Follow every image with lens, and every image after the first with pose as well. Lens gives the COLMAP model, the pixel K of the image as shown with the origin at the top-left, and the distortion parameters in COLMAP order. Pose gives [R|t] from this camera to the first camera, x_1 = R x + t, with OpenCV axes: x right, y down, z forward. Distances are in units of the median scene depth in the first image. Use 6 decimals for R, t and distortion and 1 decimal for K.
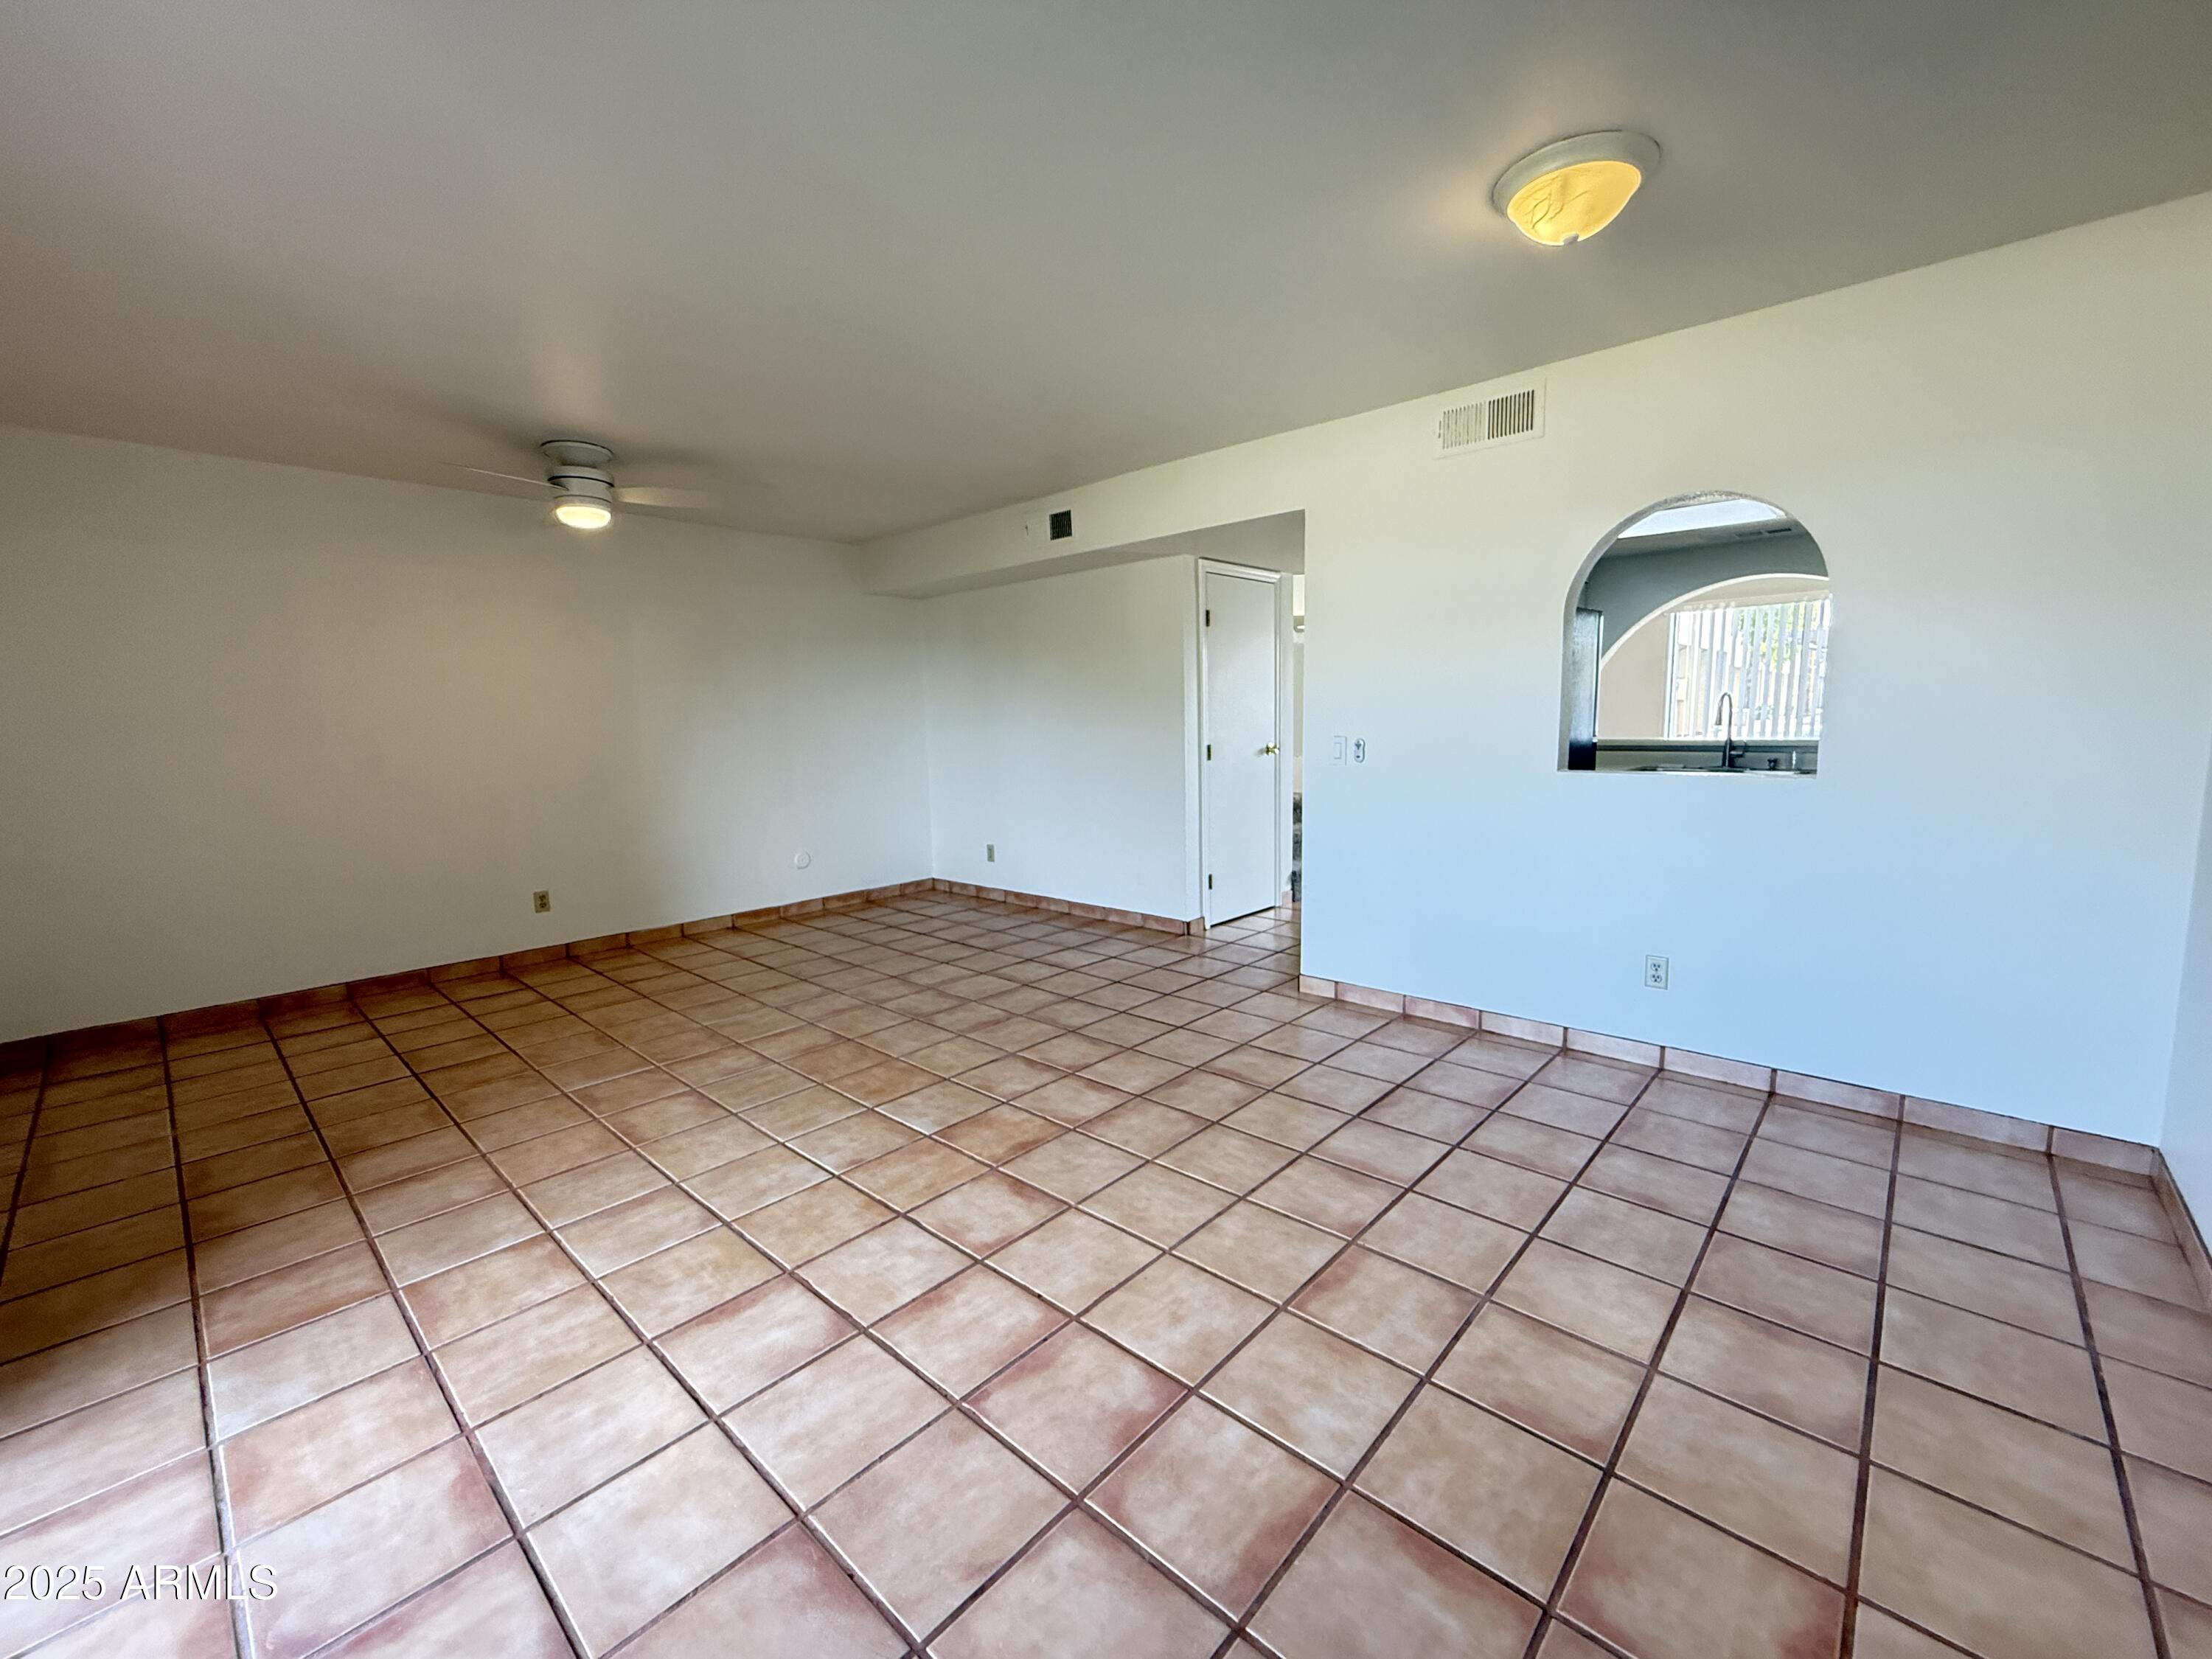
lens RADIAL K [[900.6, 0, 1099.6], [0, 900.6, 829.1], [0, 0, 1]] dist [0.000942, 0.000354]
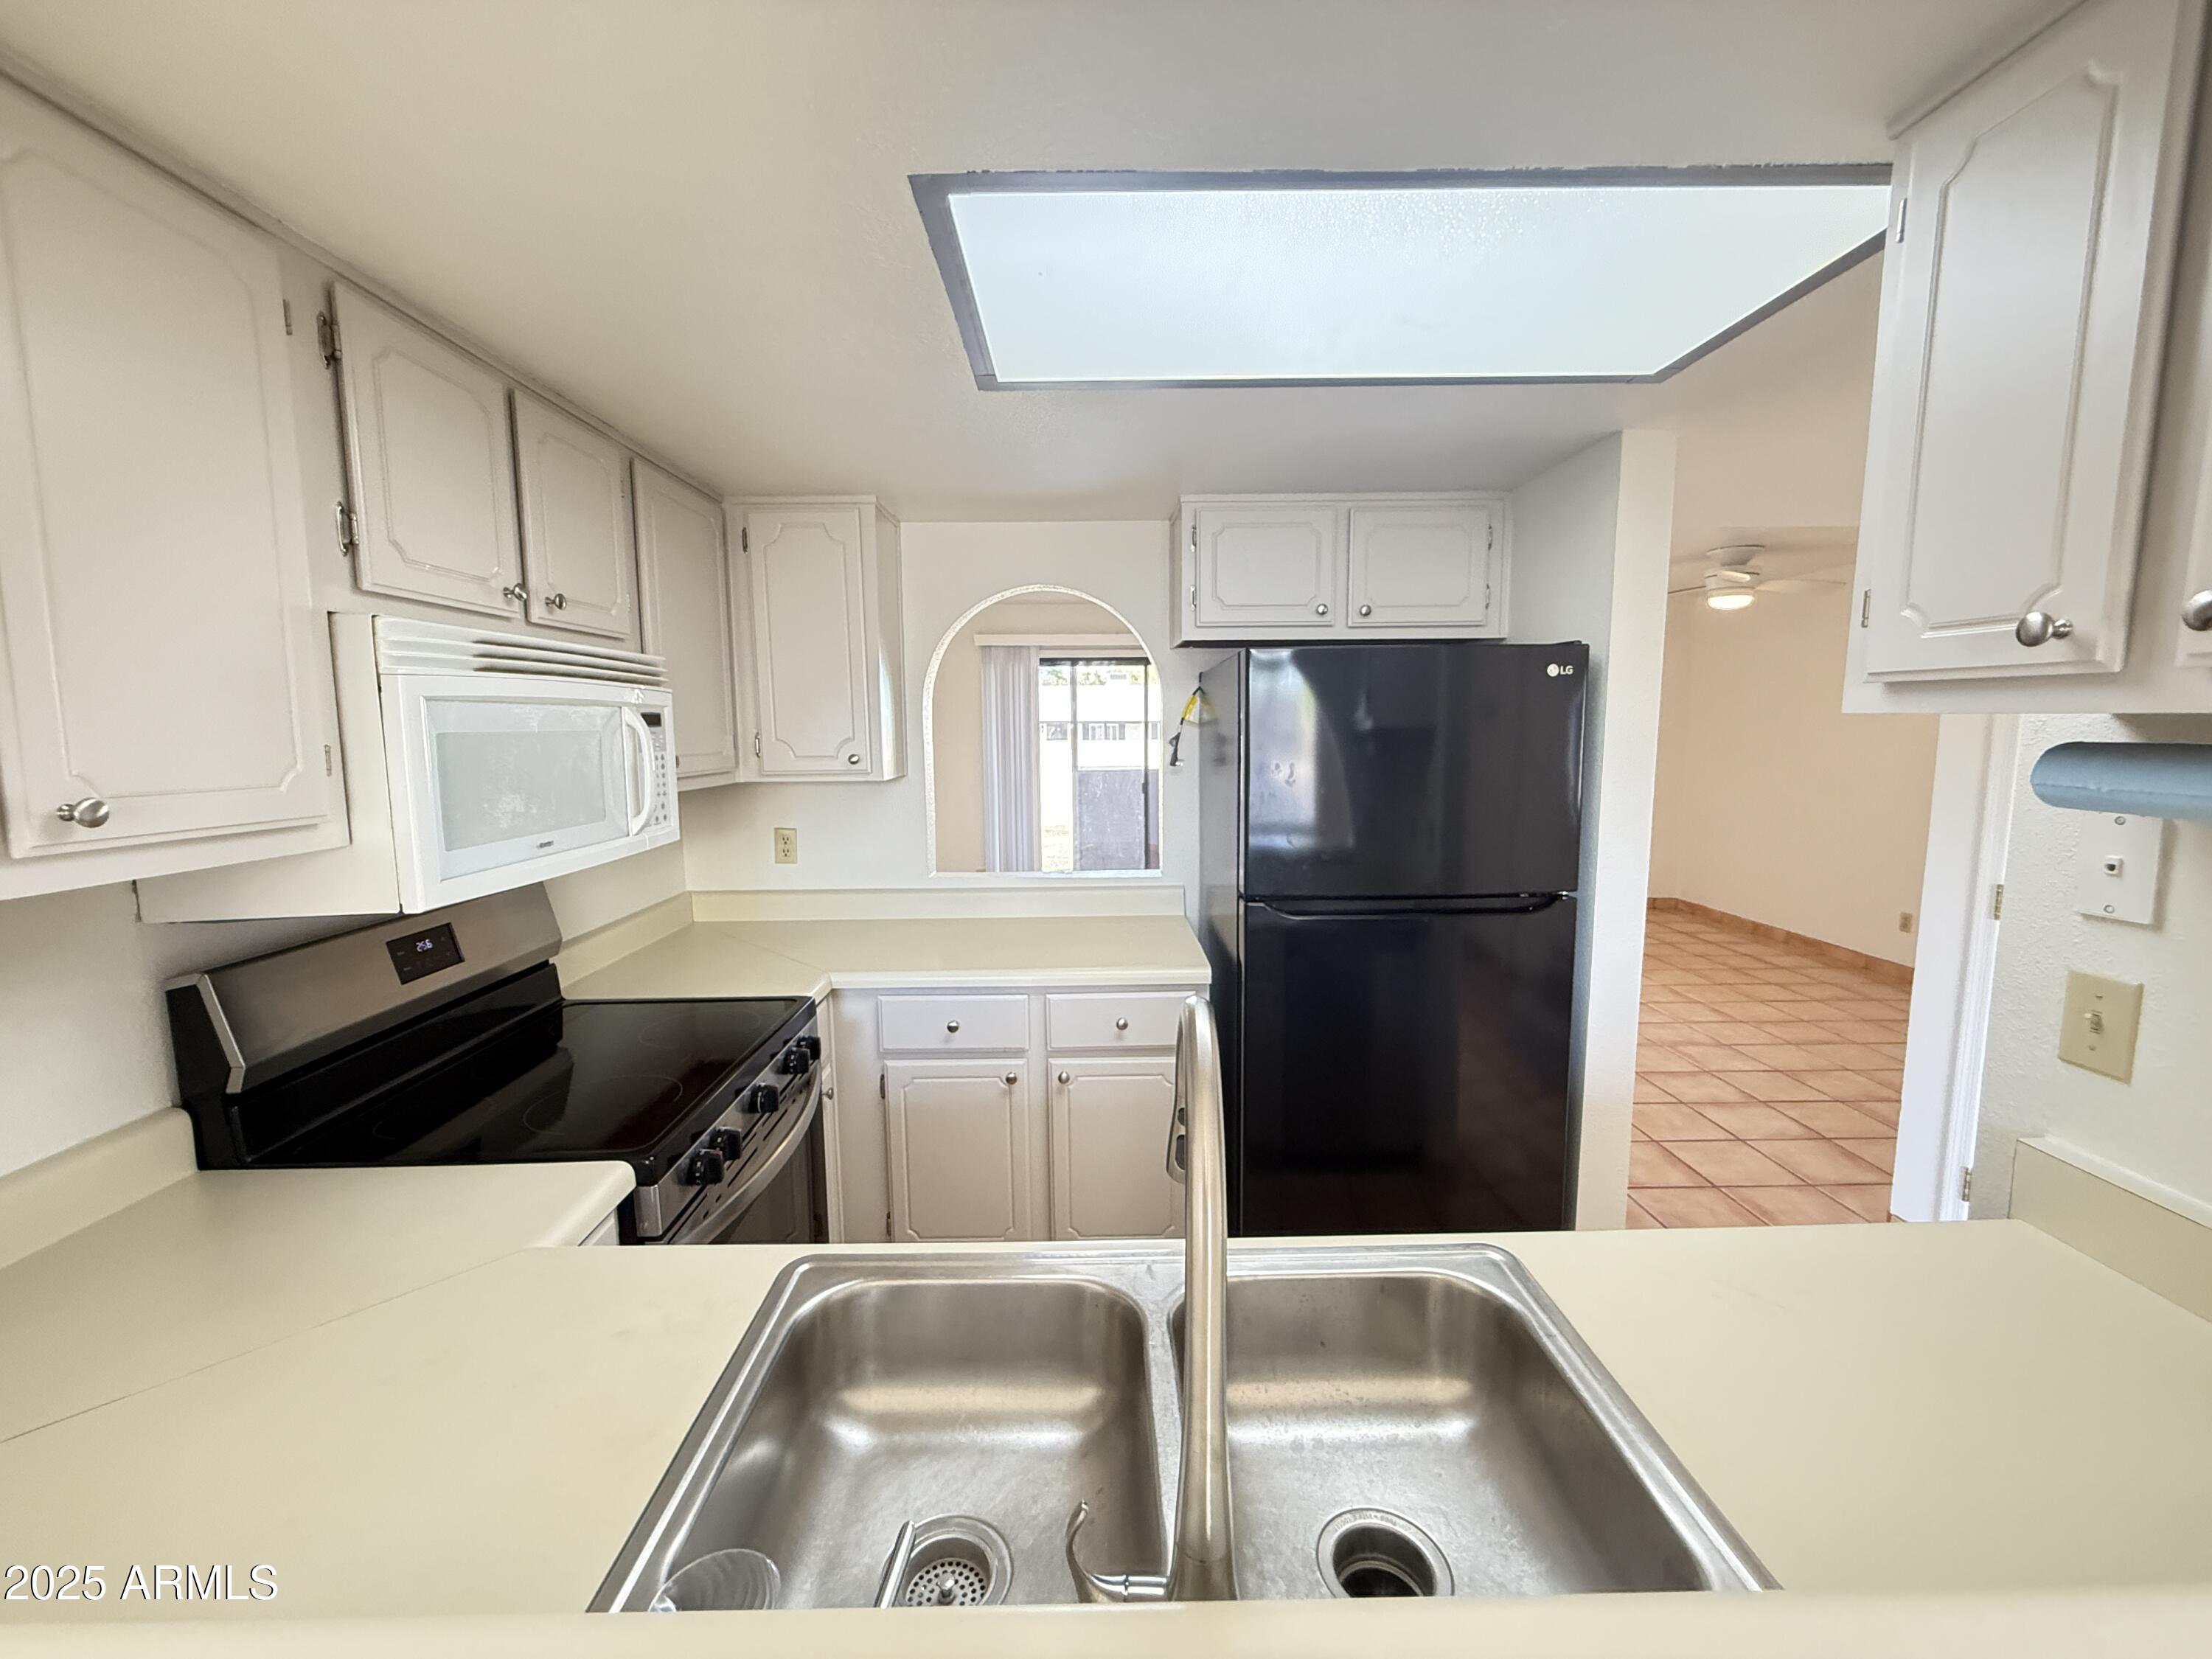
lens RADIAL K [[900.6, 0, 1094.7], [0, 900.6, 828.2], [0, 0, 1]] dist [0.000942, 0.000354]
pose [[-0.725851, 0.107613, -0.679382, 1.287674], [-0.061578, 0.973555, 0.219999, -0.331577], [0.685090, 0.201522, -0.700029, 1.729780]]
